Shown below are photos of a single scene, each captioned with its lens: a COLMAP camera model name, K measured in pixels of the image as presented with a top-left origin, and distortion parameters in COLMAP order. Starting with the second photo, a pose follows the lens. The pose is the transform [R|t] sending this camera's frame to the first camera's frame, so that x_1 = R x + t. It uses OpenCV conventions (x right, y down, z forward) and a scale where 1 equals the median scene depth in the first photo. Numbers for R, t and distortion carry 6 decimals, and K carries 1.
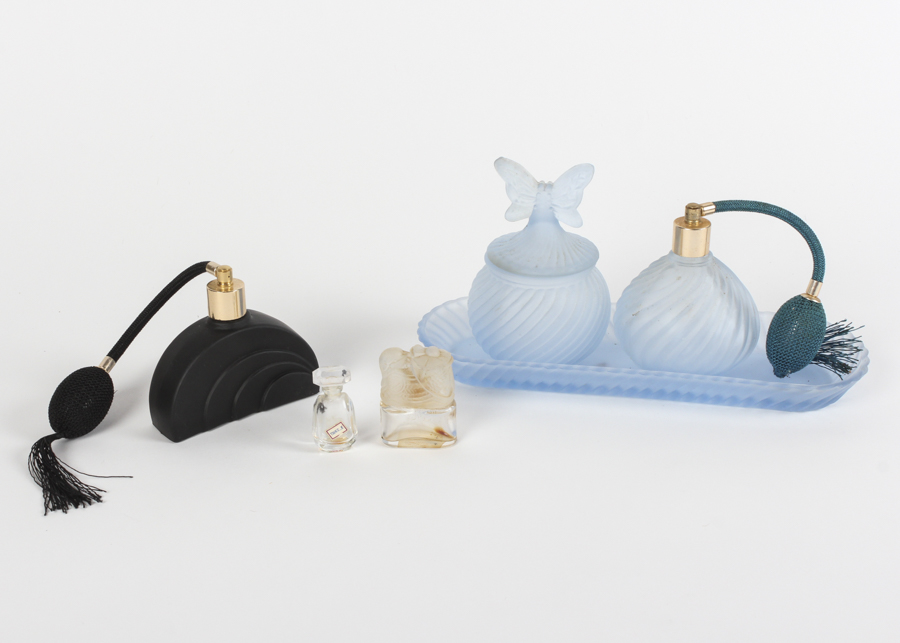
lens RADIAL K [[1412.3, 0, 450.0], [0, 1412.3, 321.5], [0, 0, 1]] dist [0.026453, 0.117082]
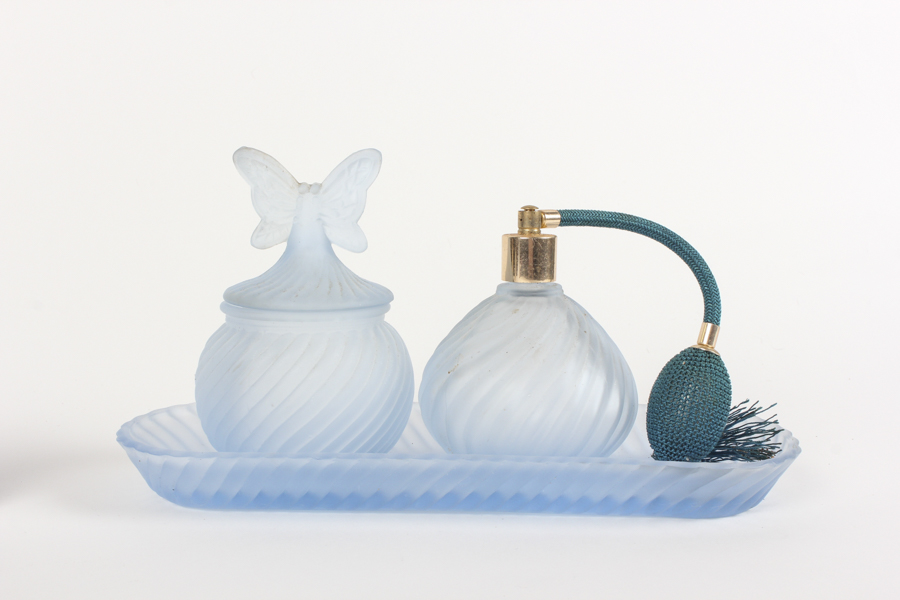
lens RADIAL K [[1168.8, 0, 450.0], [0, 1168.8, 300.0], [0, 0, 1]] dist [-0.033233, -0.002517]
pose [[0.987834, 0.001226, 0.155508, 0.046715], [0.047457, 0.949894, -0.308950, 0.127634], [-0.148095, 0.312571, 0.938279, 0.485546]]
